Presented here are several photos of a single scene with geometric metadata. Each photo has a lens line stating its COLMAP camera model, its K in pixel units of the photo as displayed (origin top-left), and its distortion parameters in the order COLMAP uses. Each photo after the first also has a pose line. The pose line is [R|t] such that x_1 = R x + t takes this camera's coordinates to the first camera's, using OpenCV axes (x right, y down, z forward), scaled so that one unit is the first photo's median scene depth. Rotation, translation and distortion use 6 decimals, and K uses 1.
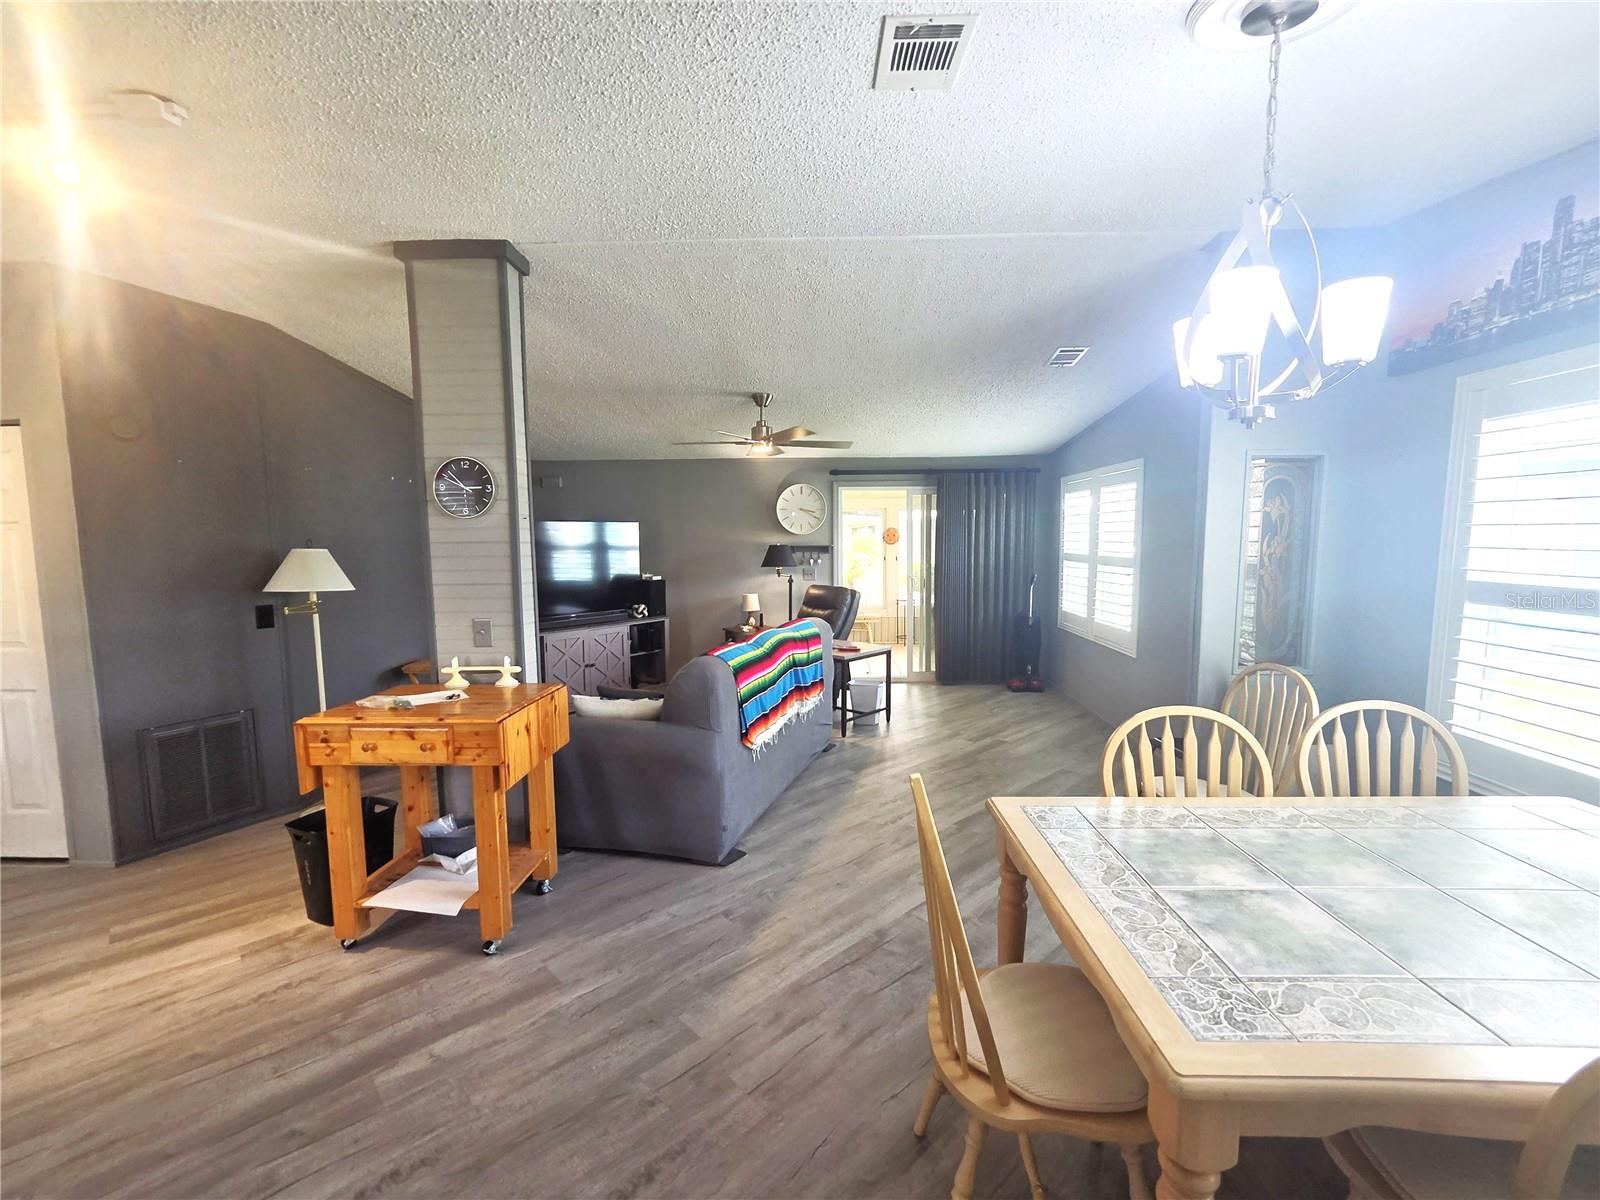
lens RADIAL K [[691.6, 0, 808.0], [0, 691.6, 604.5], [0, 0, 1]] dist [-0.002839, -0.000435]
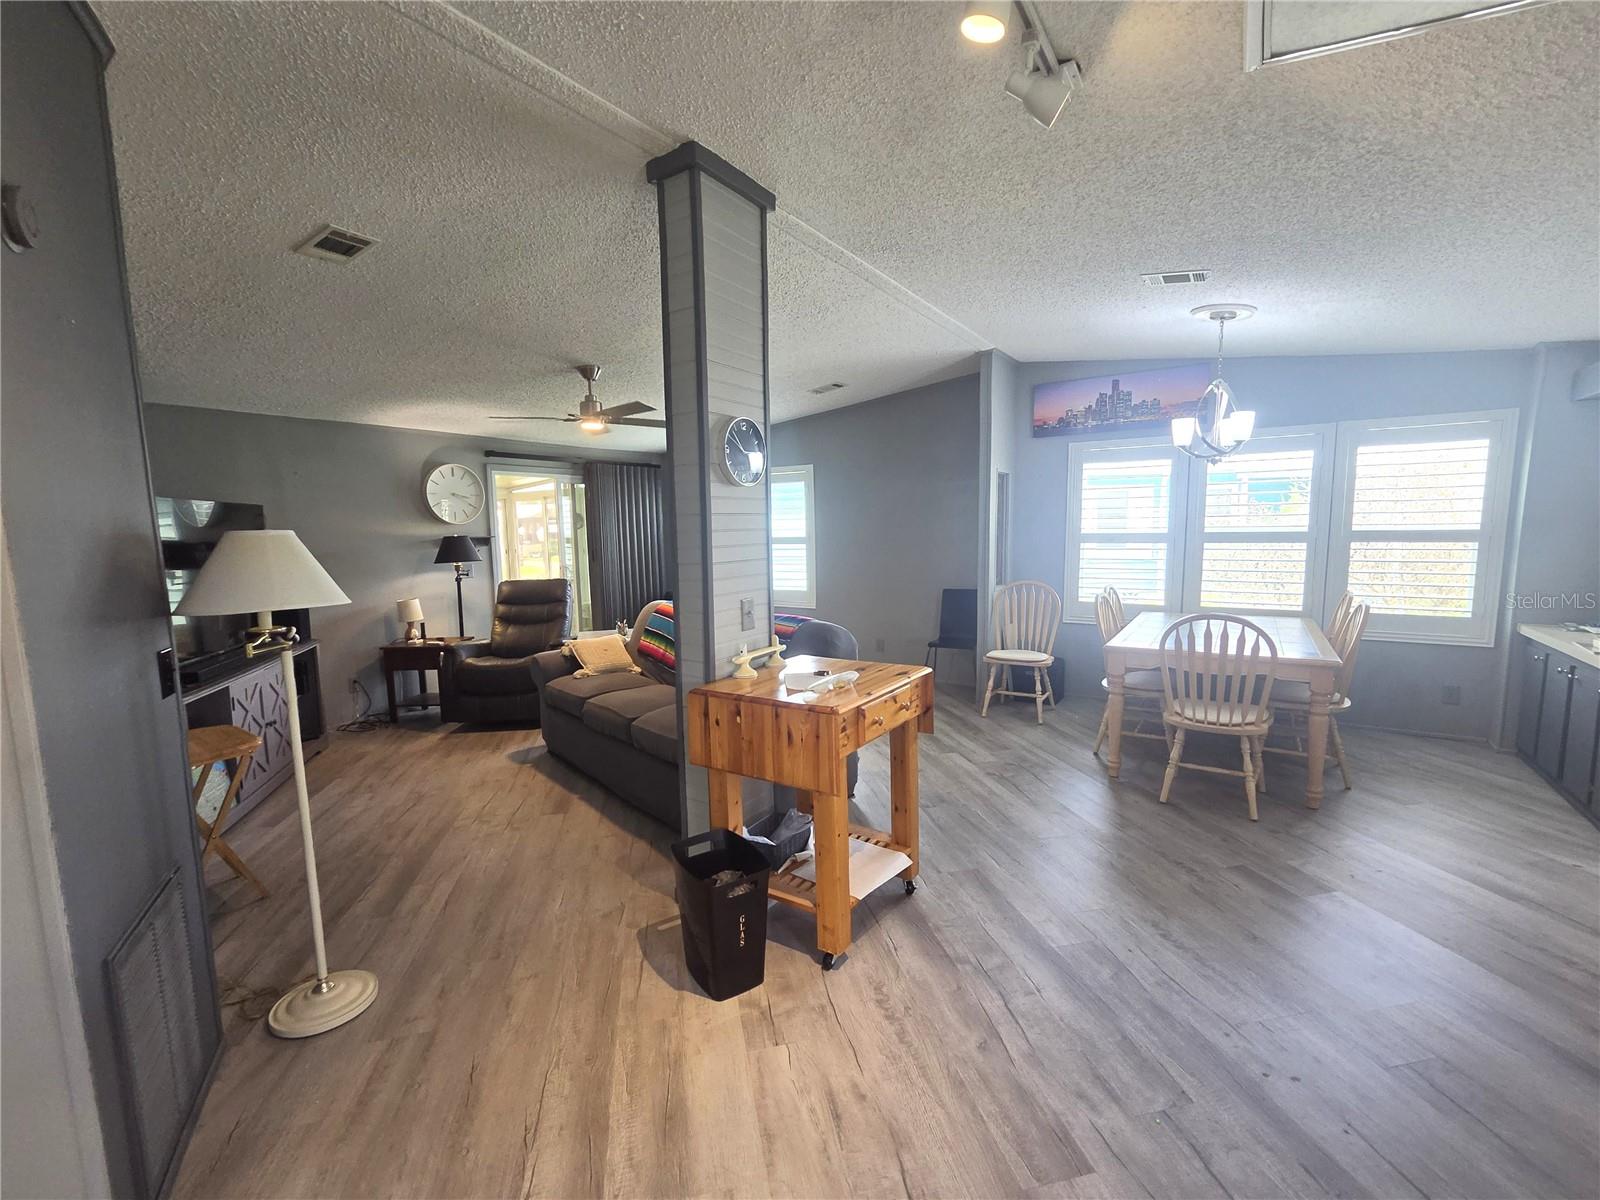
lens RADIAL K [[682.1, 0, 814.9], [0, 682.1, 606.4], [0, 0, 1]] dist [-0.010546, -0.000045]
pose [[0.522062, -0.104268, 0.846510, -1.154128], [0.102533, 0.992974, 0.059073, -0.012691], [-0.846722, 0.055956, 0.529085, 0.446765]]
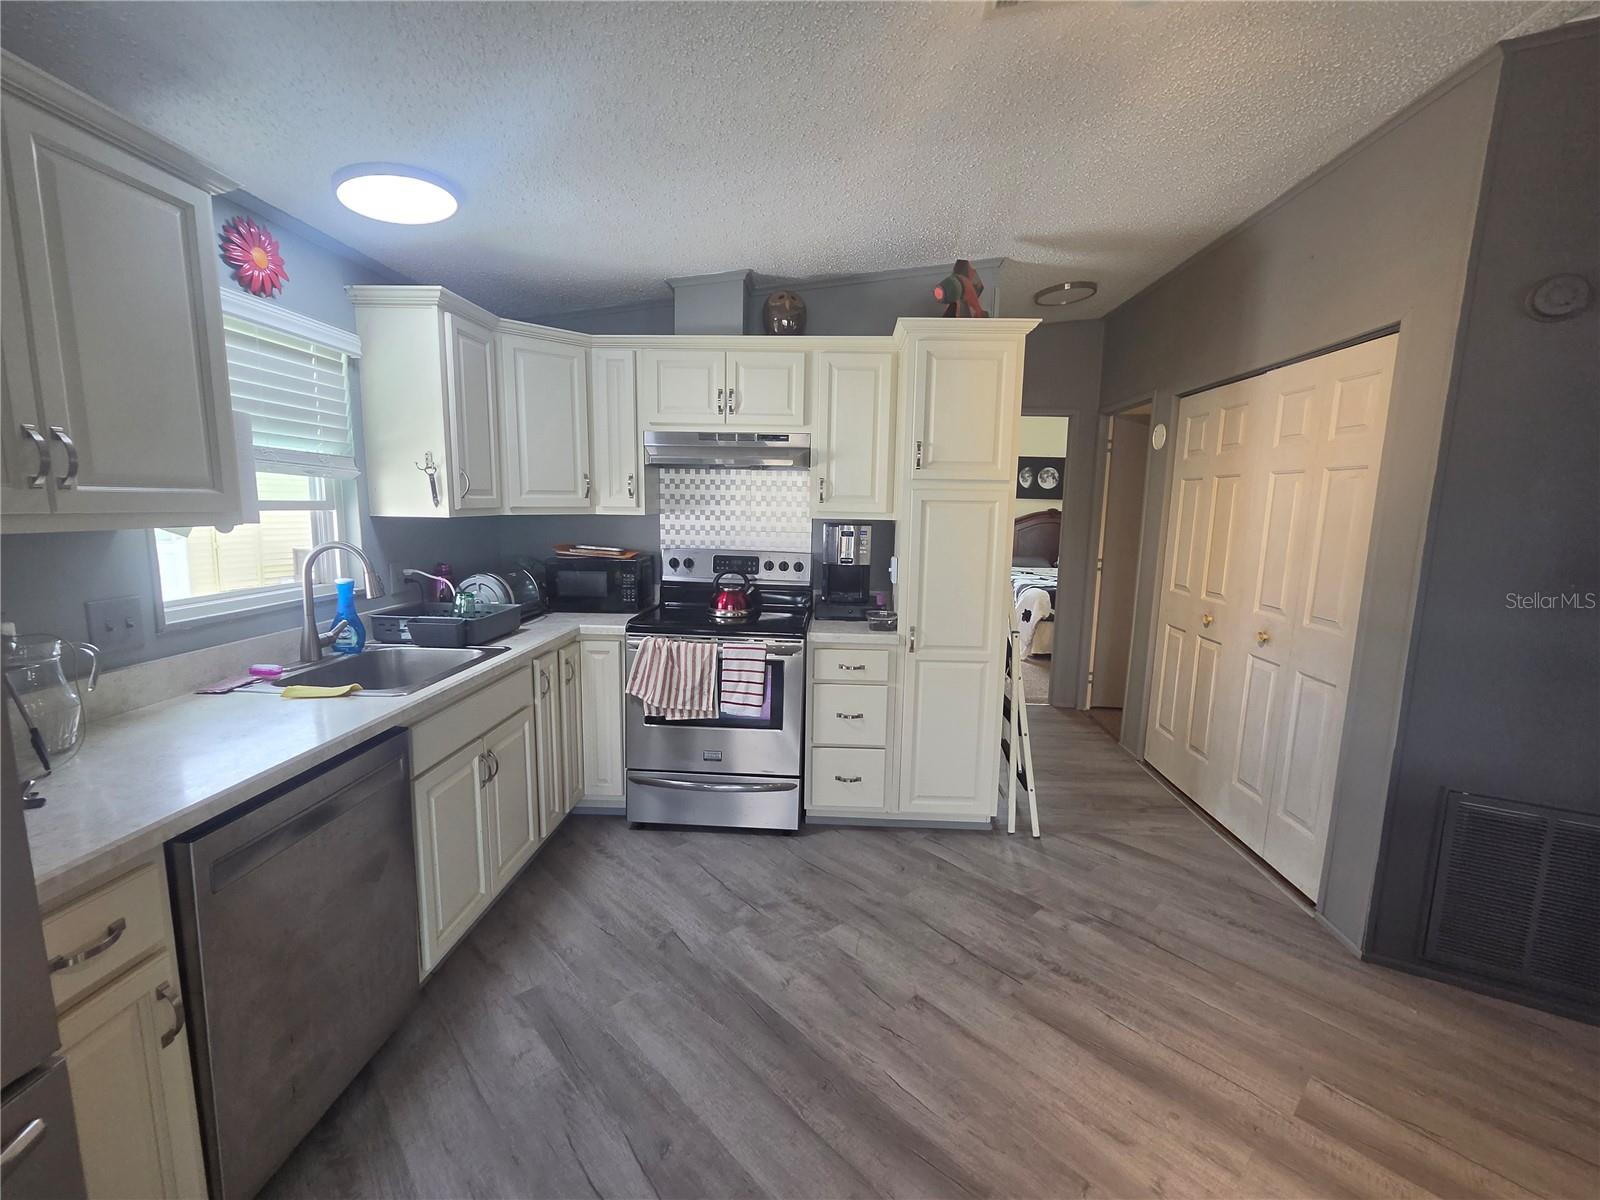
lens RADIAL K [[689.8, 0, 808.5], [0, 689.8, 600.3], [0, 0, 1]] dist [-0.003345, -0.000474]
pose [[-0.014142, 0.151784, -0.988313, -0.383099], [-0.121894, 0.980778, 0.152371, -0.016856], [0.992442, 0.122624, 0.004631, 0.419147]]
